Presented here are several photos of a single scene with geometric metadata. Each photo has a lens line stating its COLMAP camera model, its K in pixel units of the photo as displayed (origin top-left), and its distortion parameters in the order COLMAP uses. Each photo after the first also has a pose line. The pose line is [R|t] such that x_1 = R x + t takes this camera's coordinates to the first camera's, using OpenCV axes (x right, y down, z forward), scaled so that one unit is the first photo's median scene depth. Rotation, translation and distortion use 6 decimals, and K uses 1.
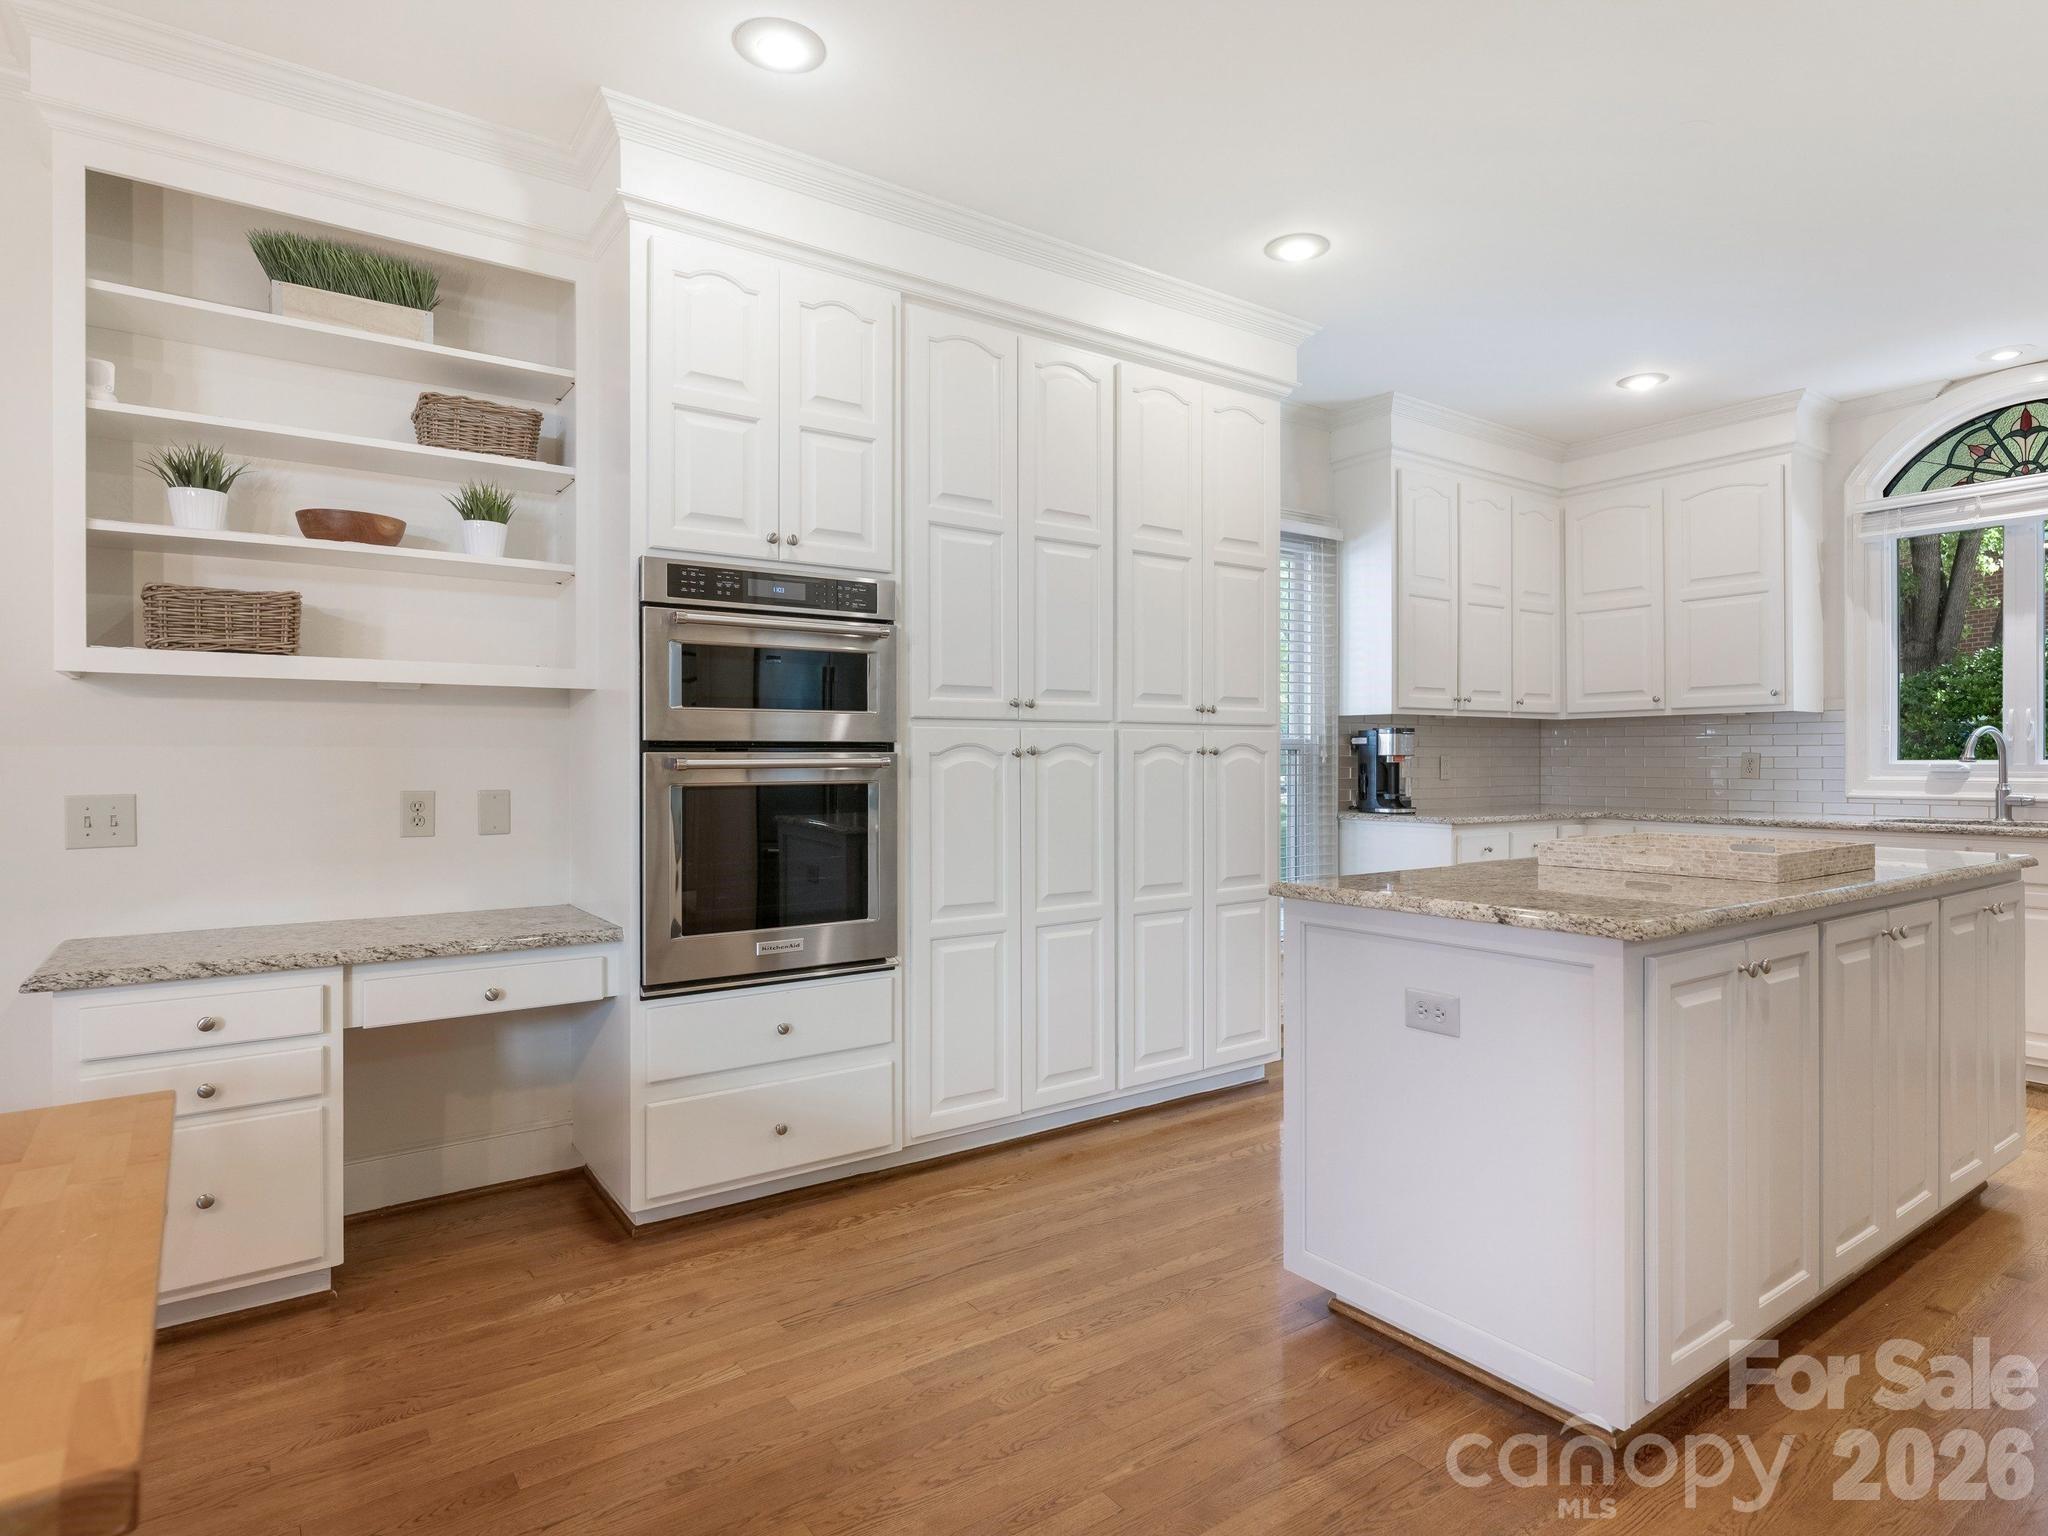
lens RADIAL K [[1114.5, 0, 1045.5], [0, 1114.5, 761.4], [0, 0, 1]] dist [-0.011418, -0.002670]
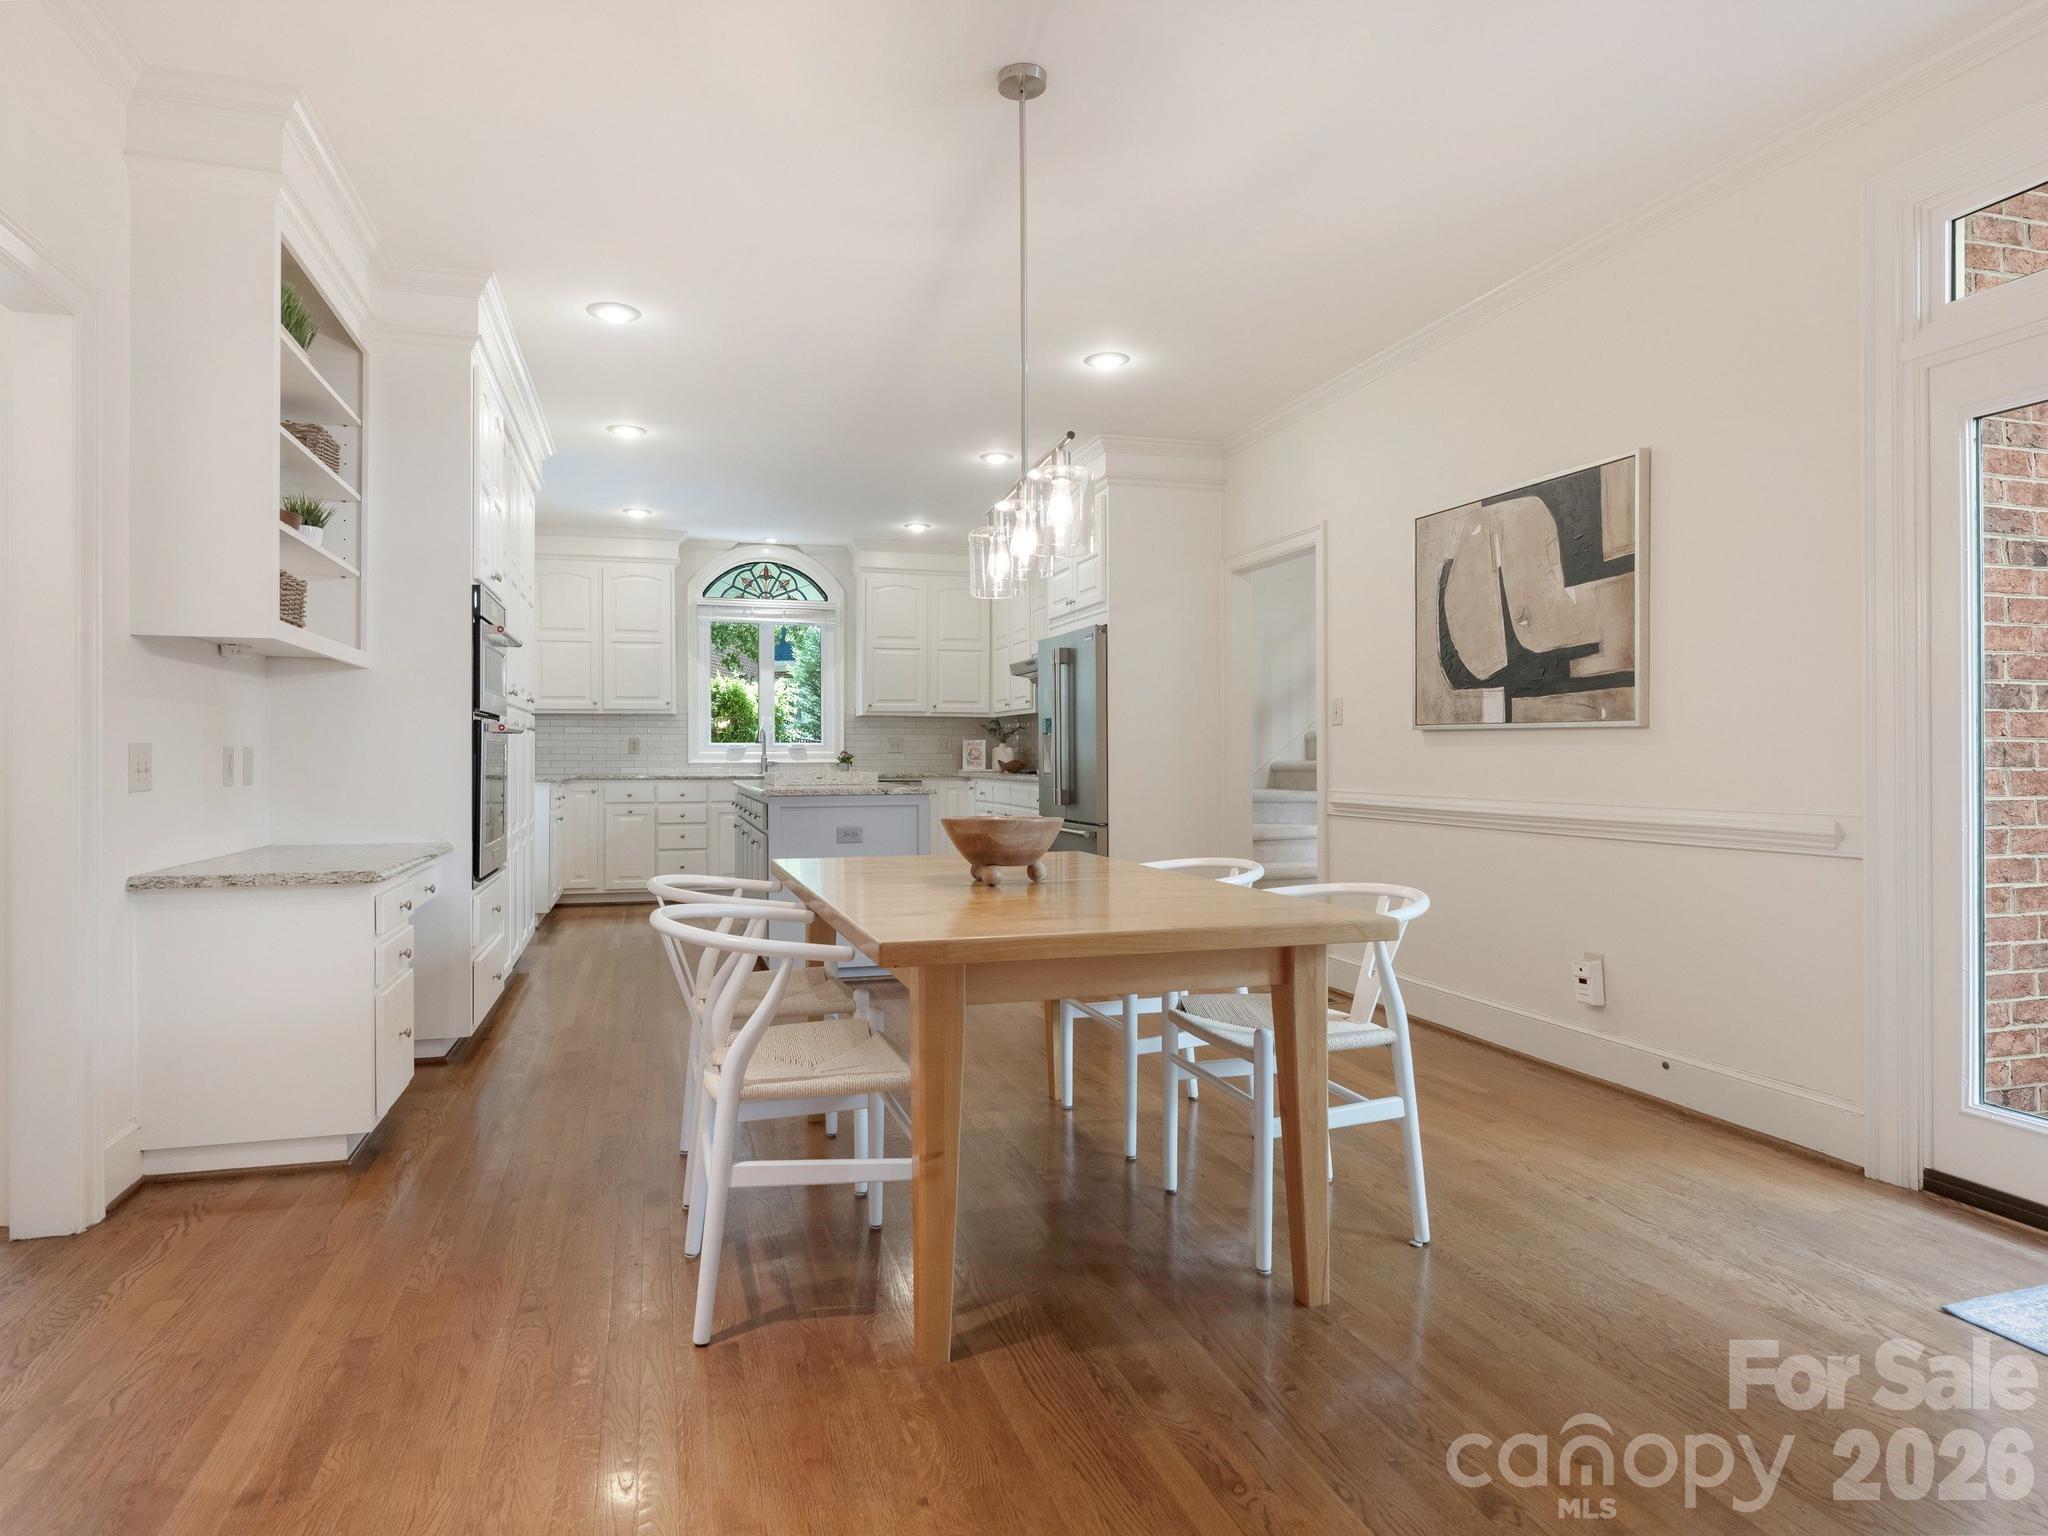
lens RADIAL K [[1169.1, 0, 1010.4], [0, 1169.1, 752.7], [0, 0, 1]] dist [-0.000906, 0.000189]
pose [[0.319657, 0.001224, 0.947532, -0.940200], [0.002993, 0.999993, -0.002301, 0.022273], [-0.947528, 0.003571, 0.319651, -0.085199]]
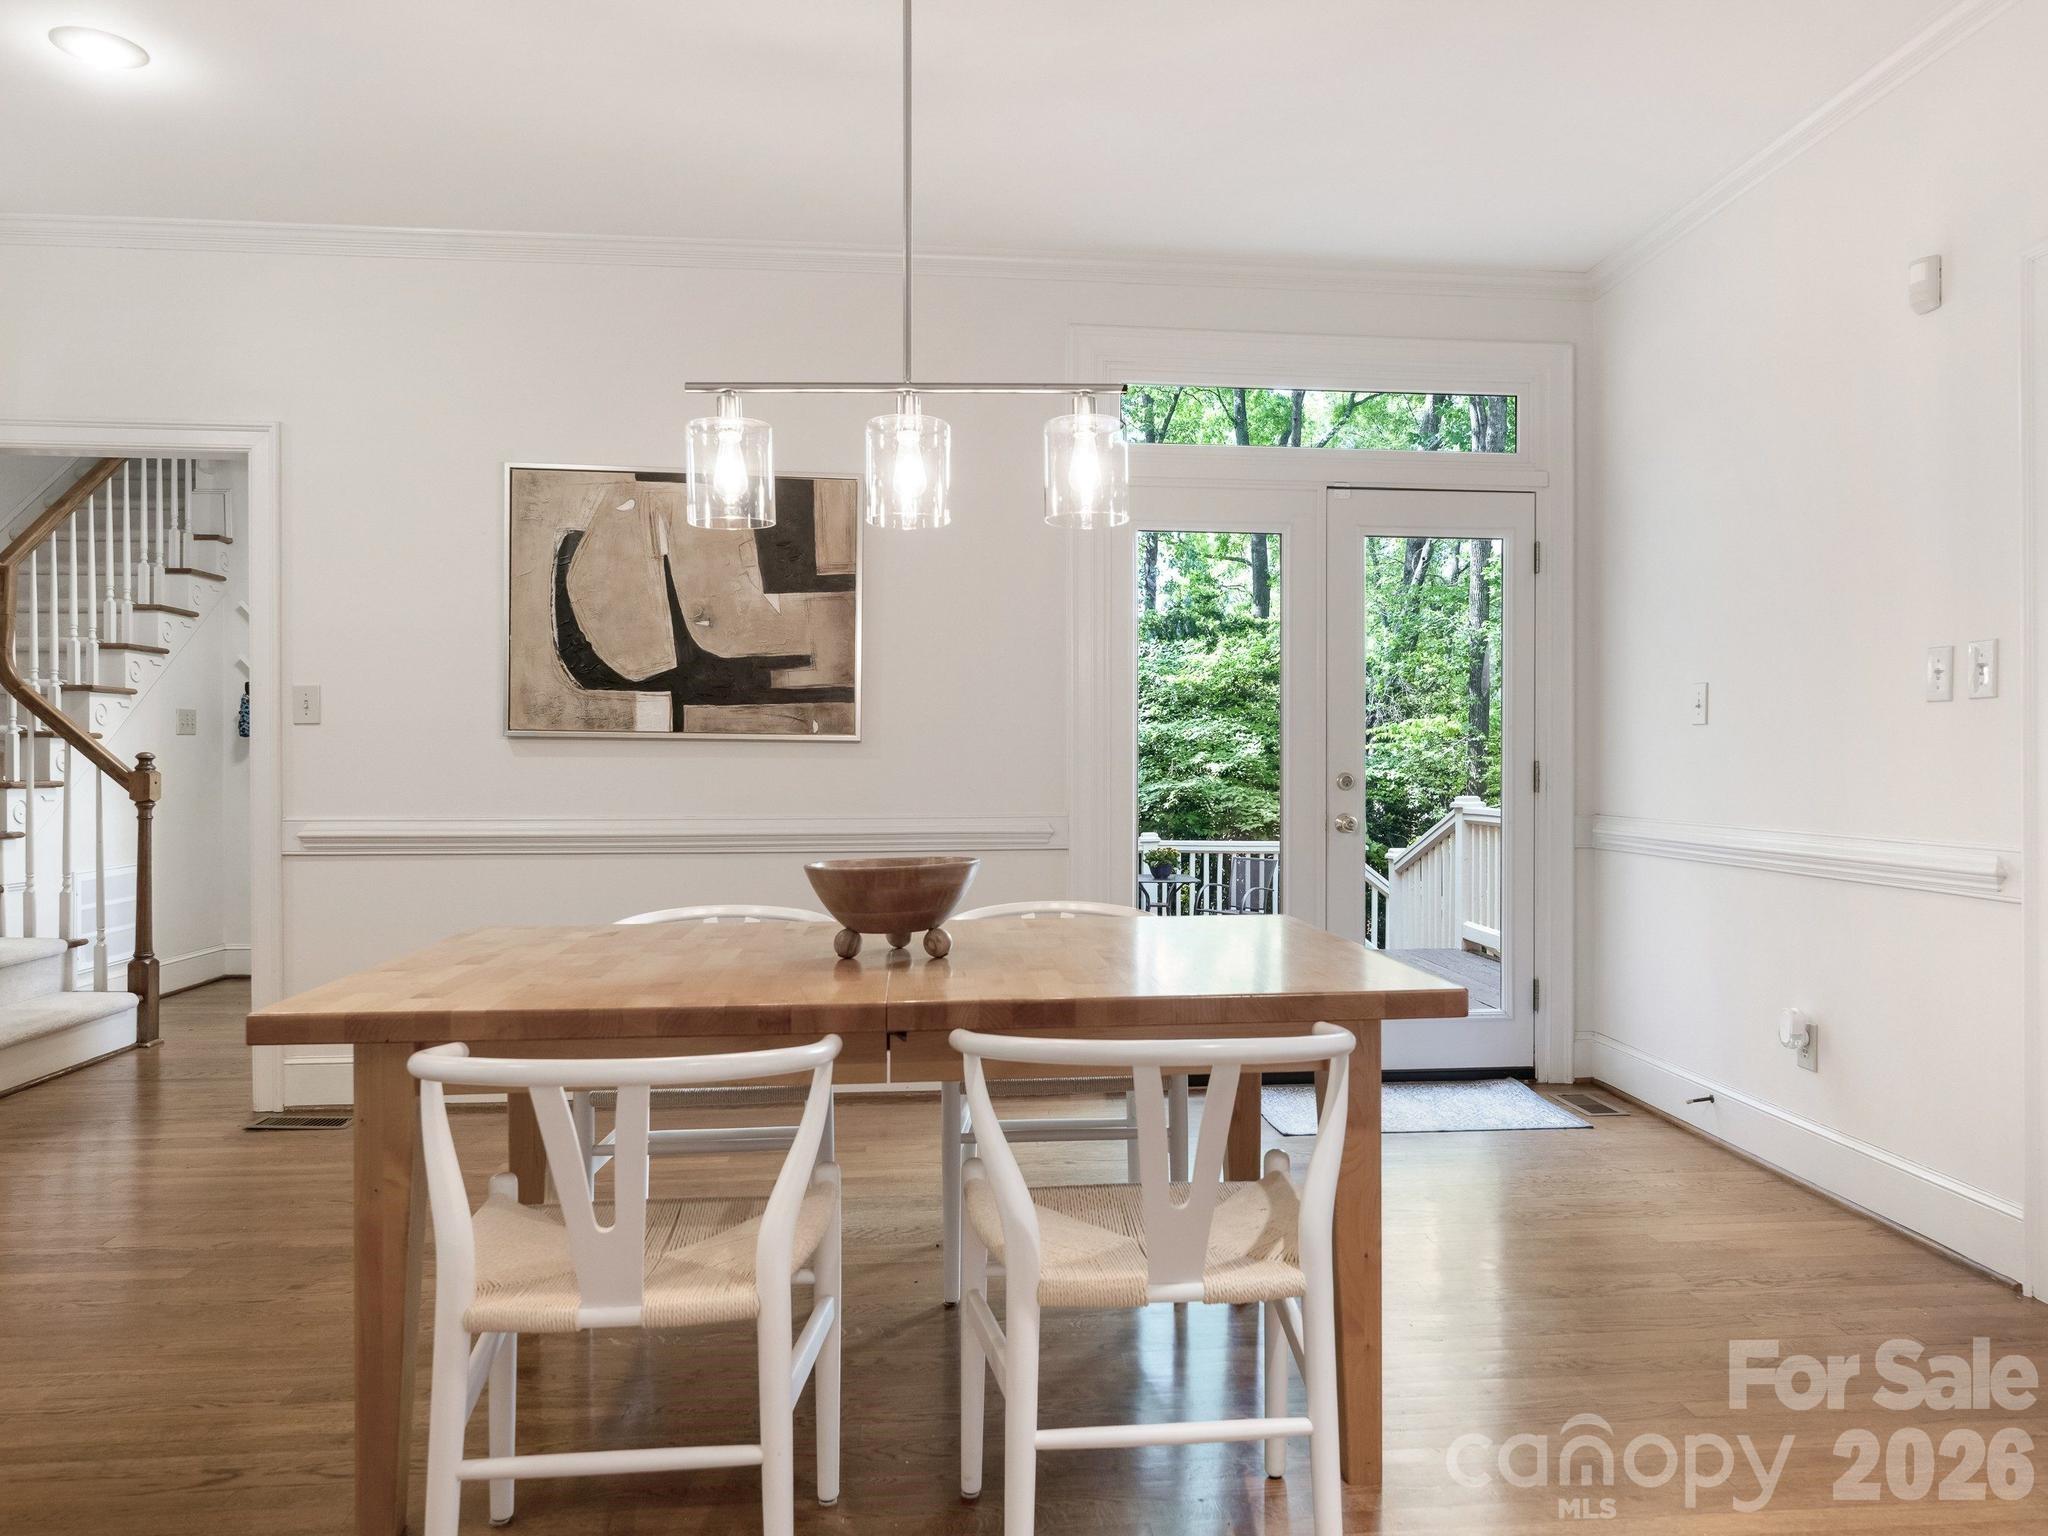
lens RADIAL K [[1388.9, 0, 1035.6], [0, 1388.9, 766.1], [0, 0, 1]] dist [0.001143, 0.000085]
pose [[-0.869291, -0.008347, 0.494230, -0.641972], [-0.000943, 0.999884, 0.015229, 0.006425], [-0.494300, 0.012772, -0.869198, 0.568156]]
